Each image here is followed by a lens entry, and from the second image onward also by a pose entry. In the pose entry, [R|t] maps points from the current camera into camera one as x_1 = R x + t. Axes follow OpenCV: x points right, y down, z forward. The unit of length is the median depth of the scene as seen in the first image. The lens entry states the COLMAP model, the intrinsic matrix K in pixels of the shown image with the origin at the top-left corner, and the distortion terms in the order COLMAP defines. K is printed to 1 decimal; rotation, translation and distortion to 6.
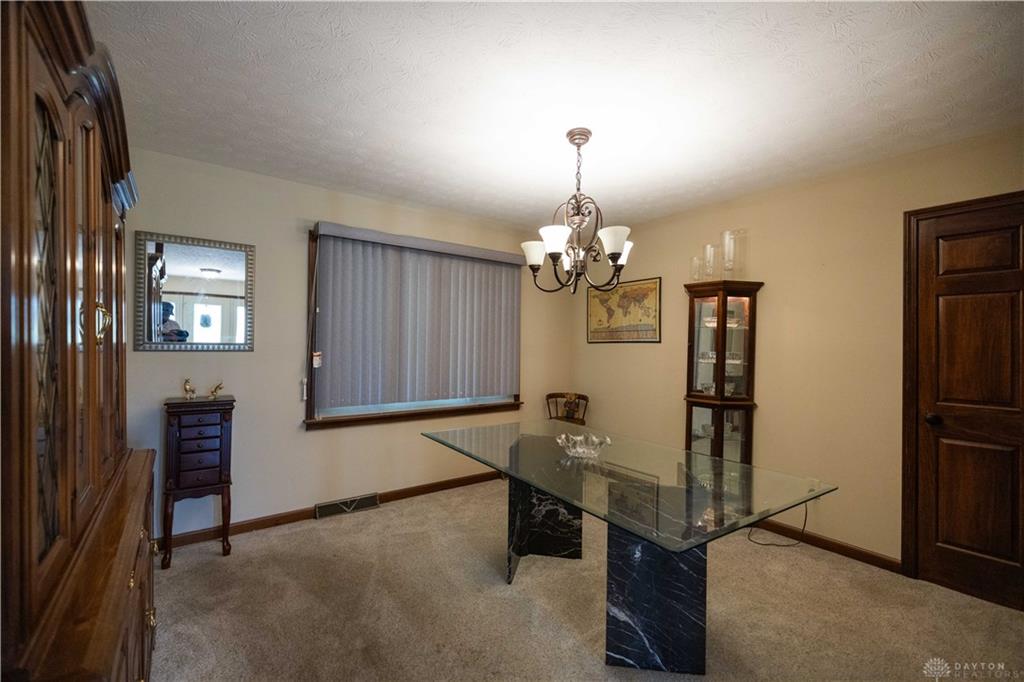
lens RADIAL K [[444.2, 0, 512.0], [0, 444.2, 341.0], [0, 0, 1]] dist [0.001396, -0.000001]
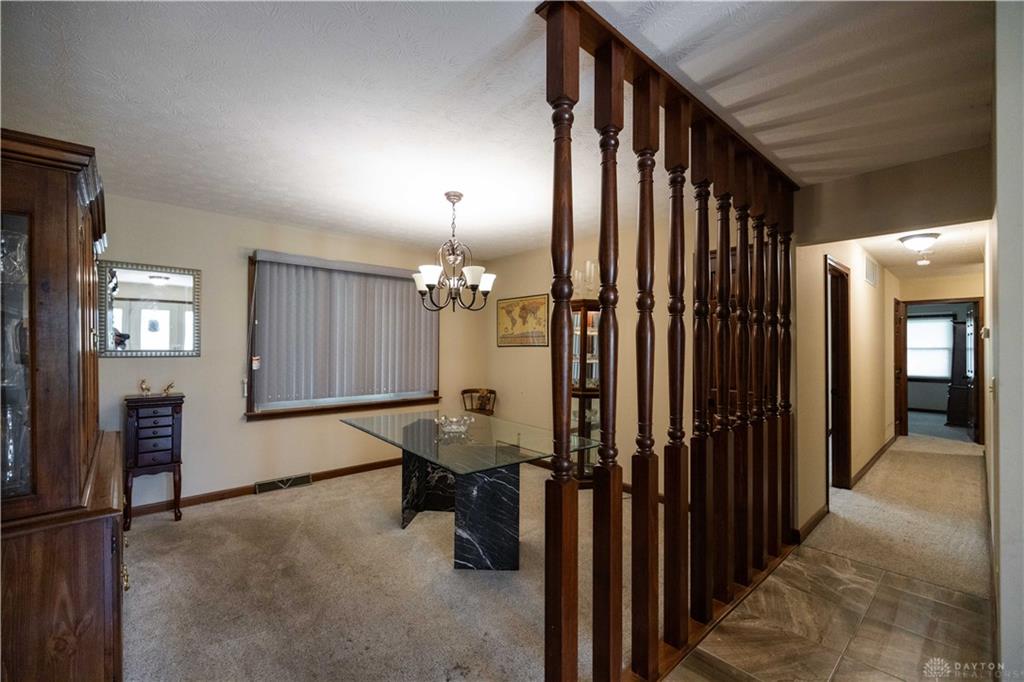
lens RADIAL K [[432.0, 0, 510.7], [0, 432.0, 342.1], [0, 0, 1]] dist [0.001812, -0.000066]
pose [[0.995851, -0.005402, 0.090842, 0.174785], [0.005406, 0.999985, 0.000199, -0.013616], [-0.090842, 0.000293, 0.995865, -0.285026]]
